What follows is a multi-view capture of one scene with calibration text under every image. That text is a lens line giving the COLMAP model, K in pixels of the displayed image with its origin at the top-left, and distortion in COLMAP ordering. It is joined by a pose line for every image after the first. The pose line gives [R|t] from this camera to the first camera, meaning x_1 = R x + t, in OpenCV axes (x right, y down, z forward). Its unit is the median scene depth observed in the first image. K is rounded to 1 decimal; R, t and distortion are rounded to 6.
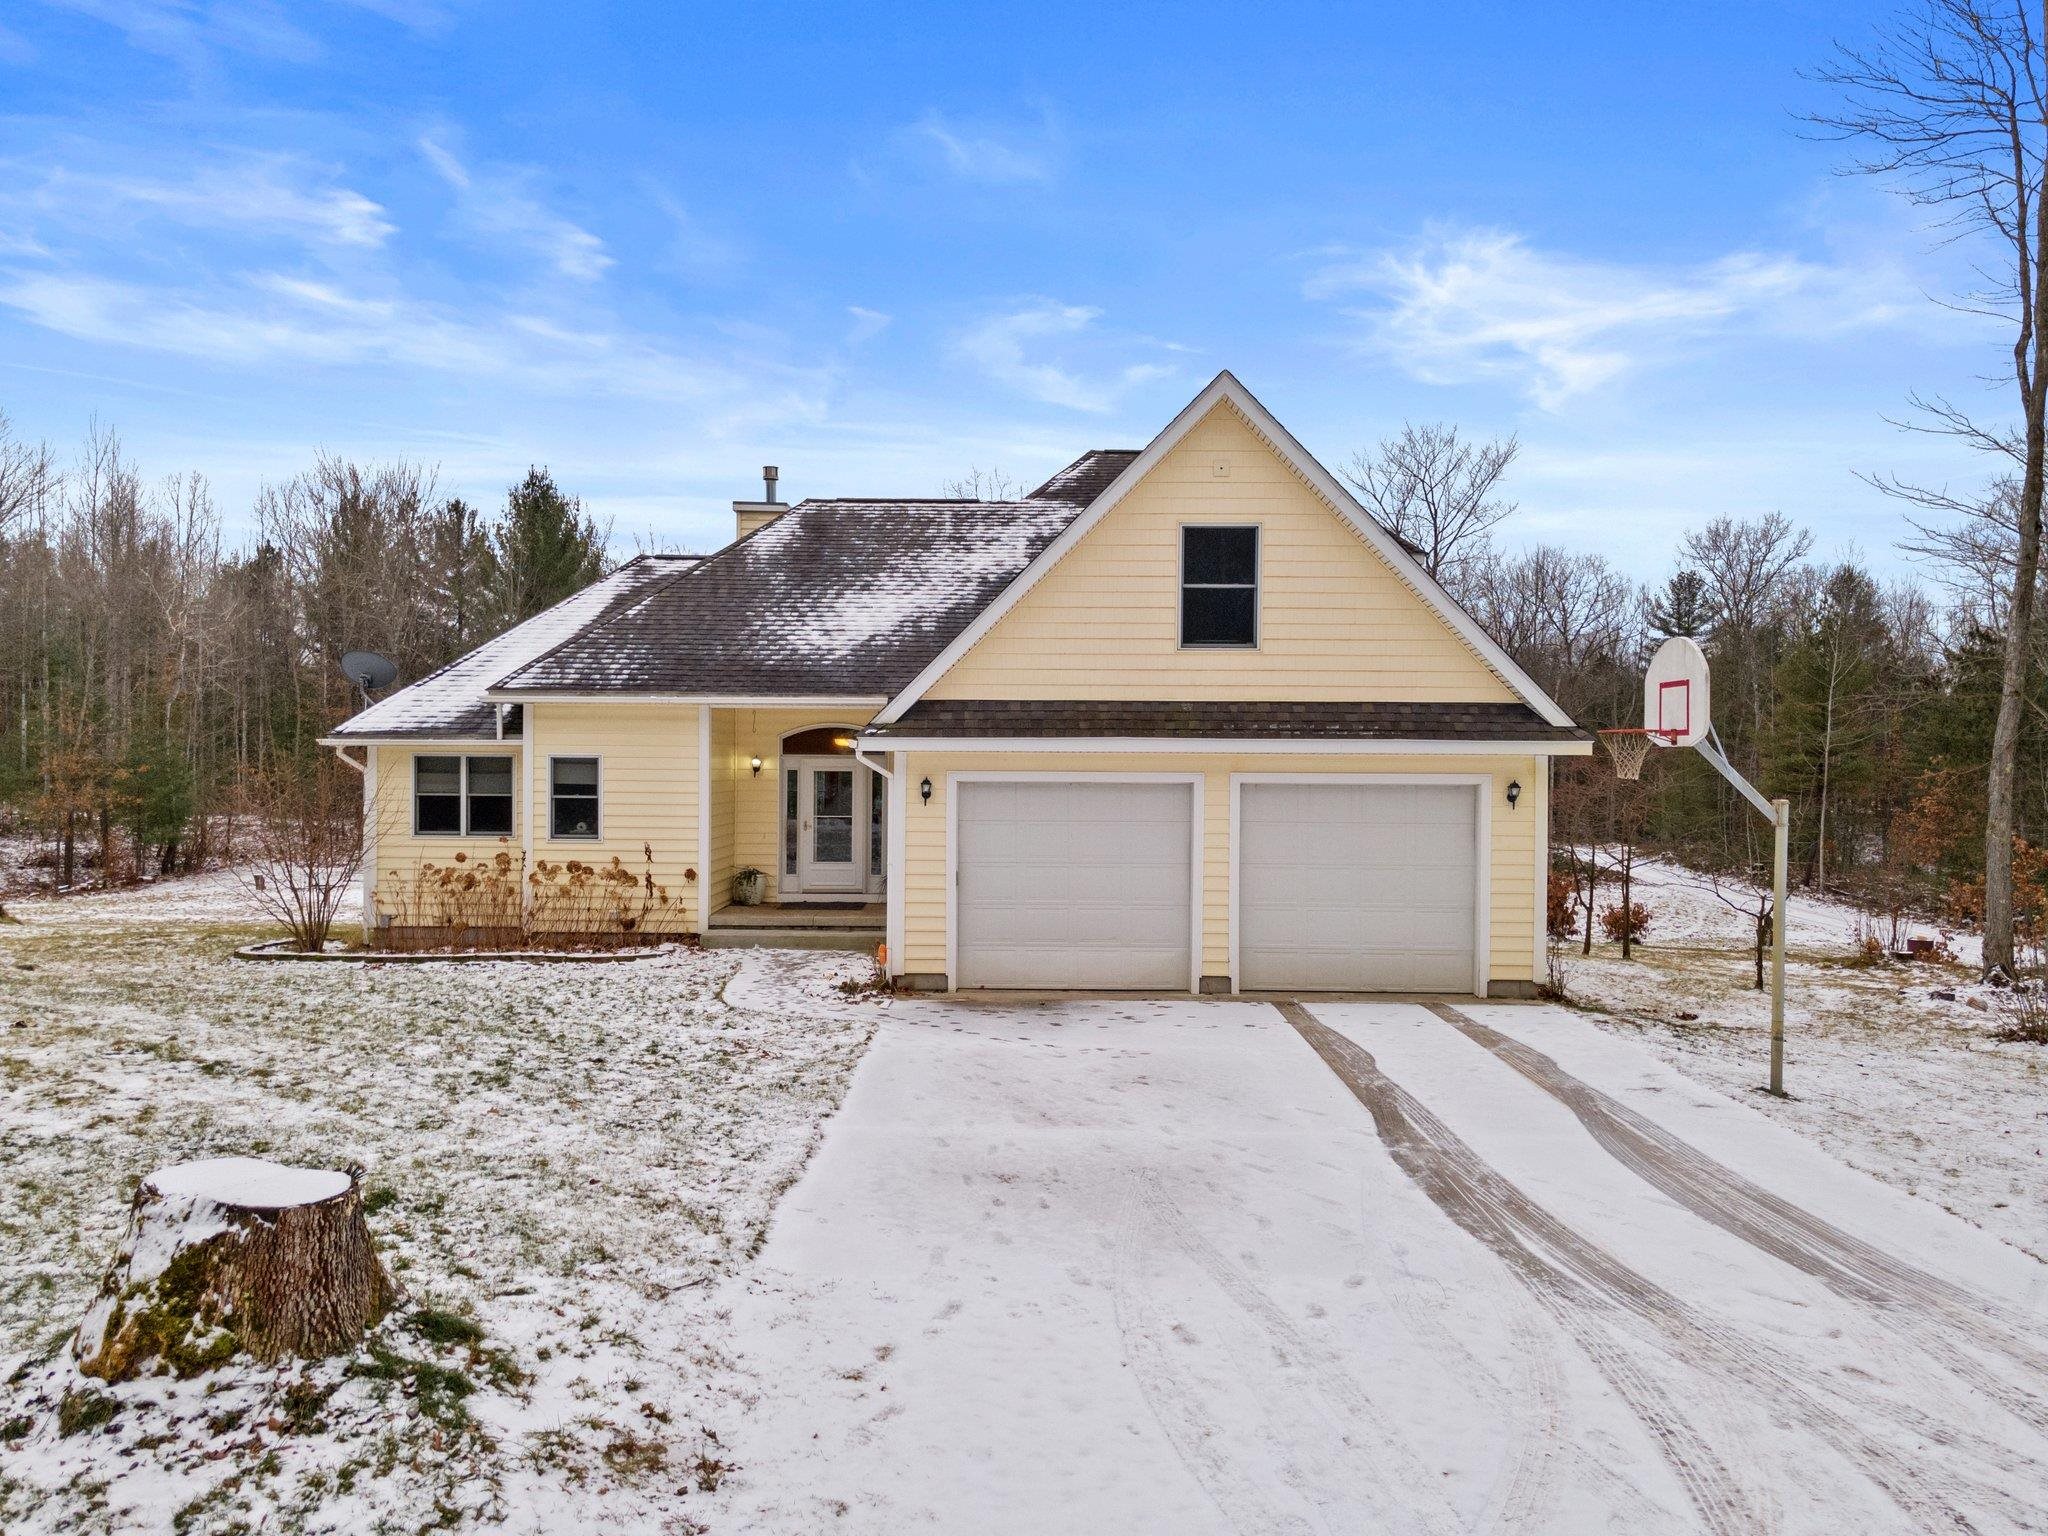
lens RADIAL K [[1420.3, 0, 1021.3], [0, 1420.3, 799.2], [0, 0, 1]] dist [0.026768, 0.002092]
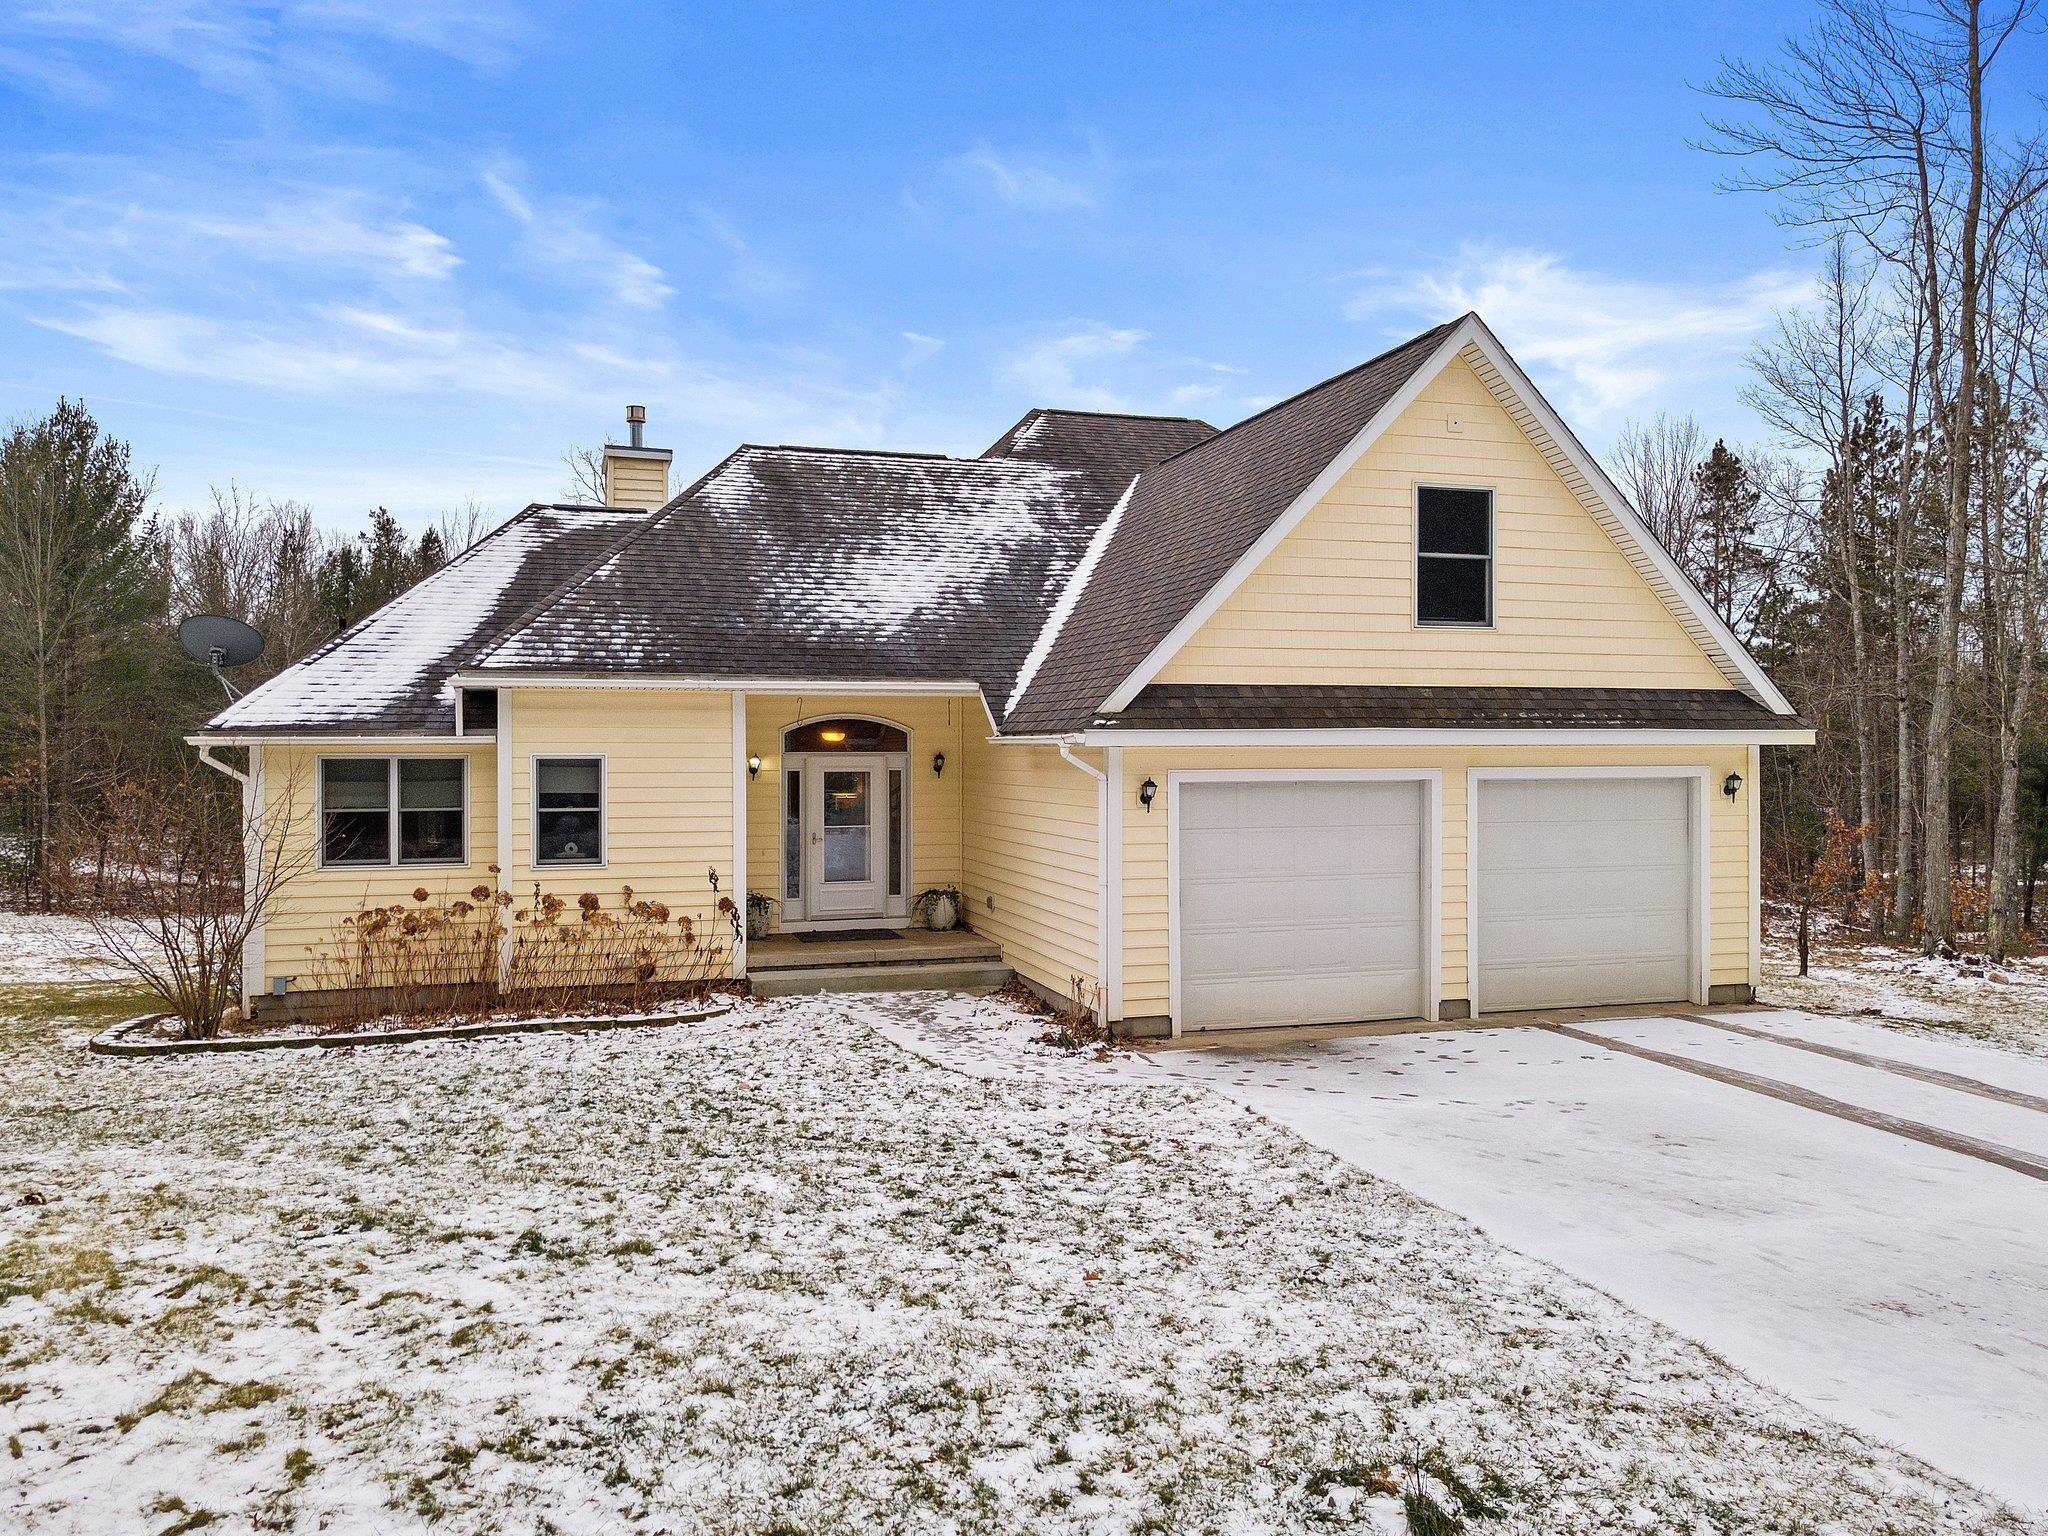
lens RADIAL K [[1461.6, 0, 1022.7], [0, 1461.6, 770.8], [0, 0, 1]] dist [0.032694, -0.000319]
pose [[0.956095, -0.013358, 0.292752, -0.318756], [0.018002, 0.999751, -0.013173, -0.008023], [-0.292503, 0.017865, 0.956098, 0.175408]]
